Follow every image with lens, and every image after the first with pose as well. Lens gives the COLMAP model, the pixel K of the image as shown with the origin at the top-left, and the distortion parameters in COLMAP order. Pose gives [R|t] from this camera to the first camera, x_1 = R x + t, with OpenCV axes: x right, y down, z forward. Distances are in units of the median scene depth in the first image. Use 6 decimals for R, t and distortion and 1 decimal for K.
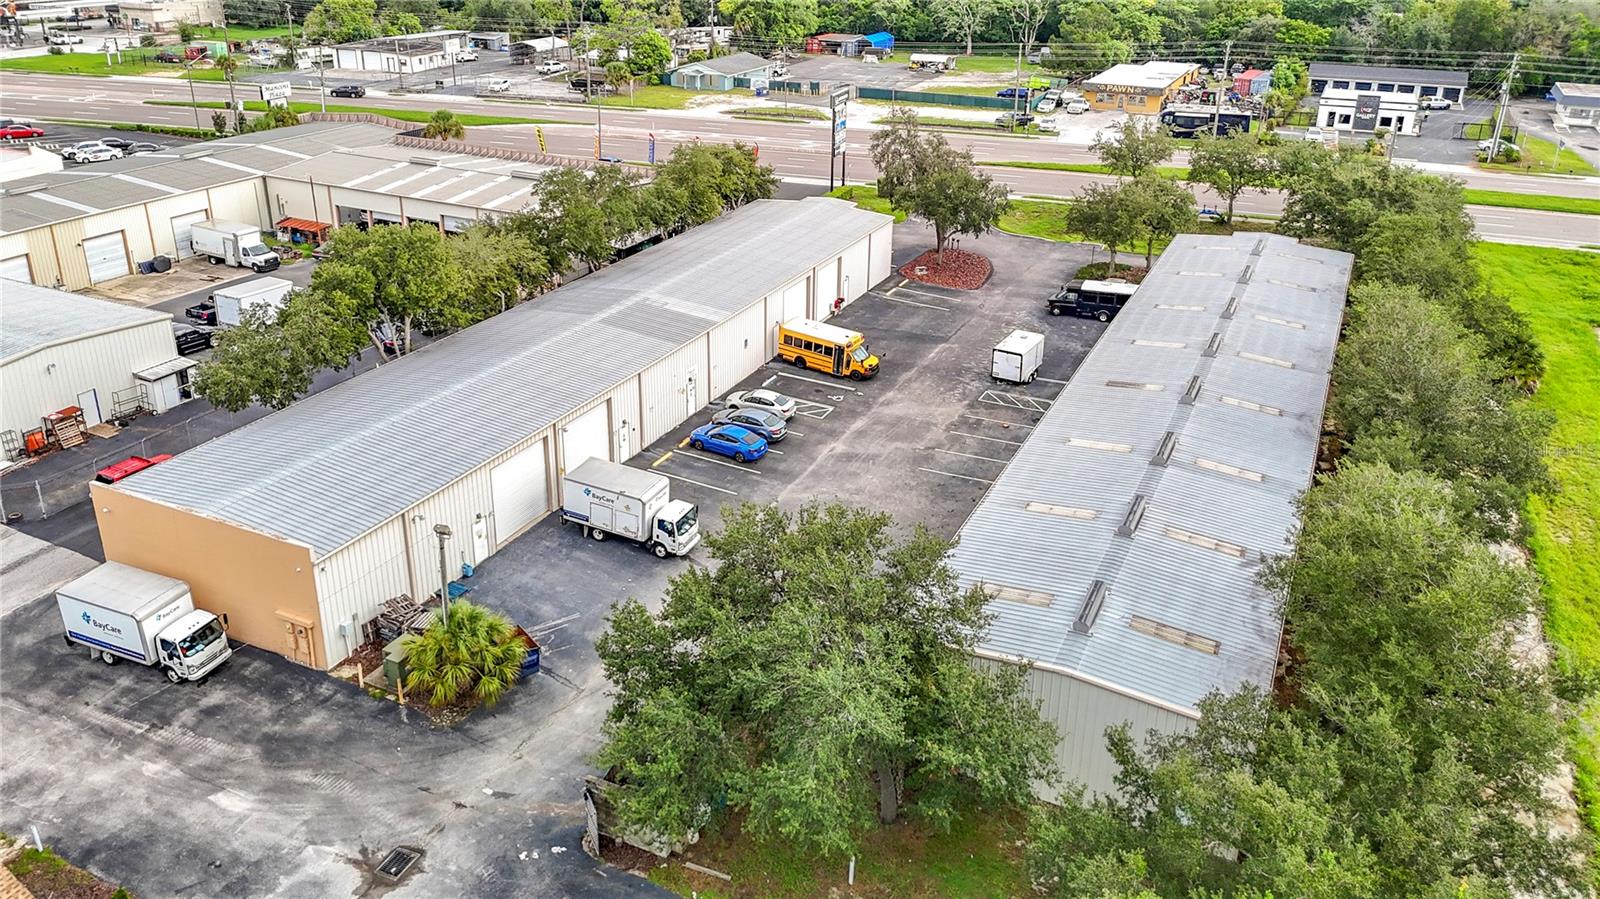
lens RADIAL K [[1213.1, 0, 826.1], [0, 1213.1, 386.4], [0, 0, 1]] dist [0.075293, -0.093689]
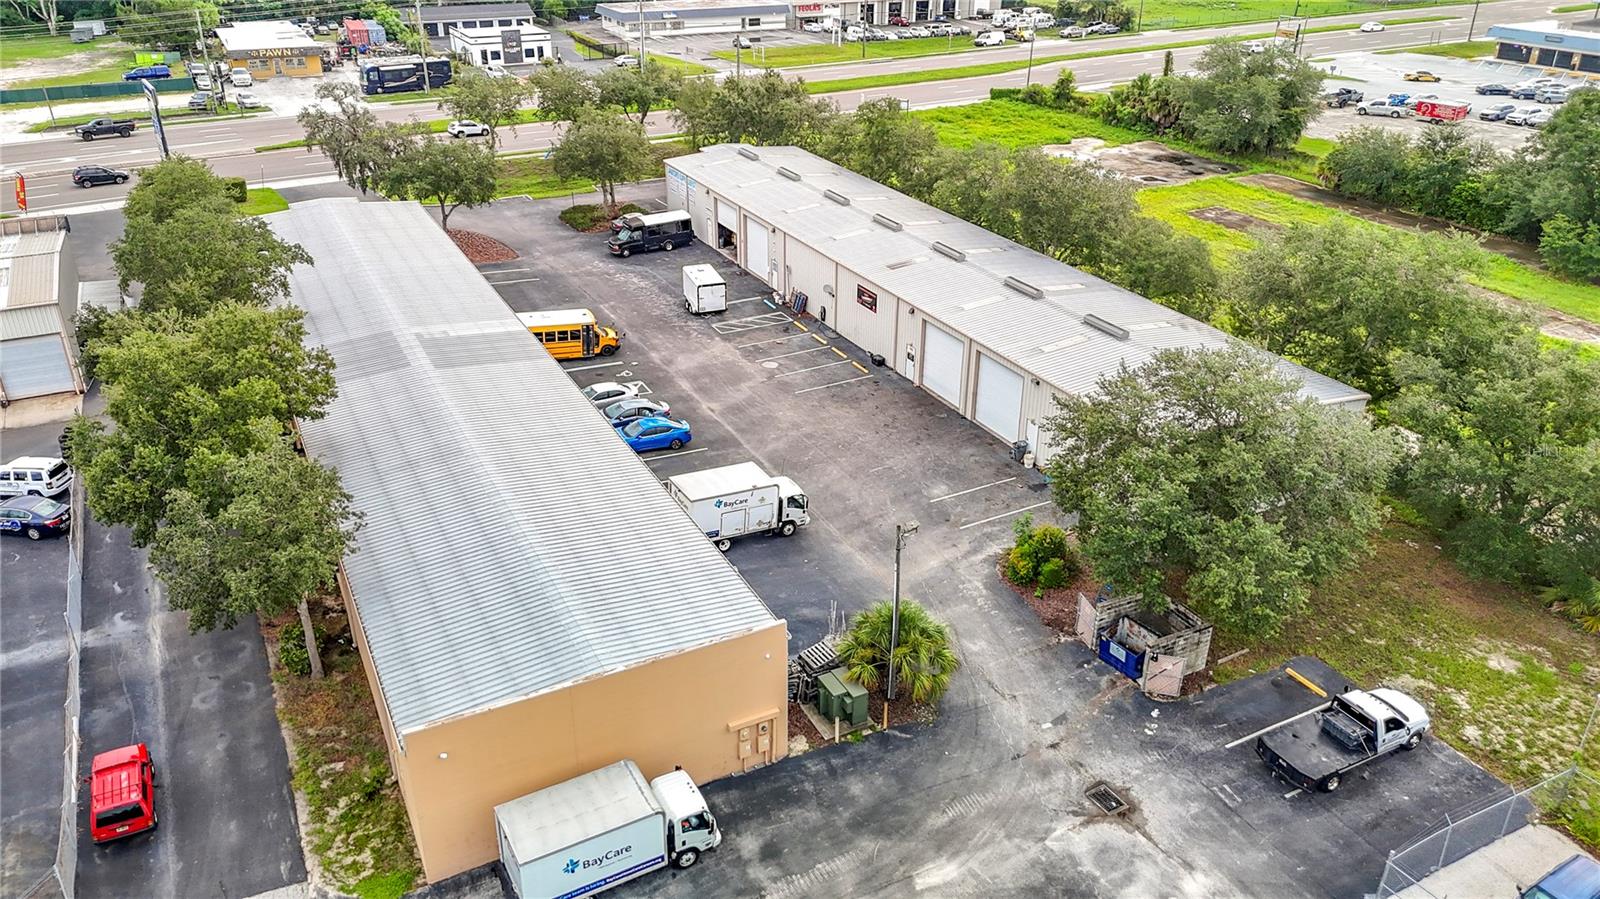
lens RADIAL K [[1213.1, 0, 826.1], [0, 1213.1, 386.4], [0, 0, 1]] dist [0.075293, -0.093689]
pose [[0.605738, -0.328010, 0.724907, -0.580592], [0.299378, 0.938078, 0.174305, -0.098853], [-0.737193, 0.111438, 0.666429, 0.228386]]
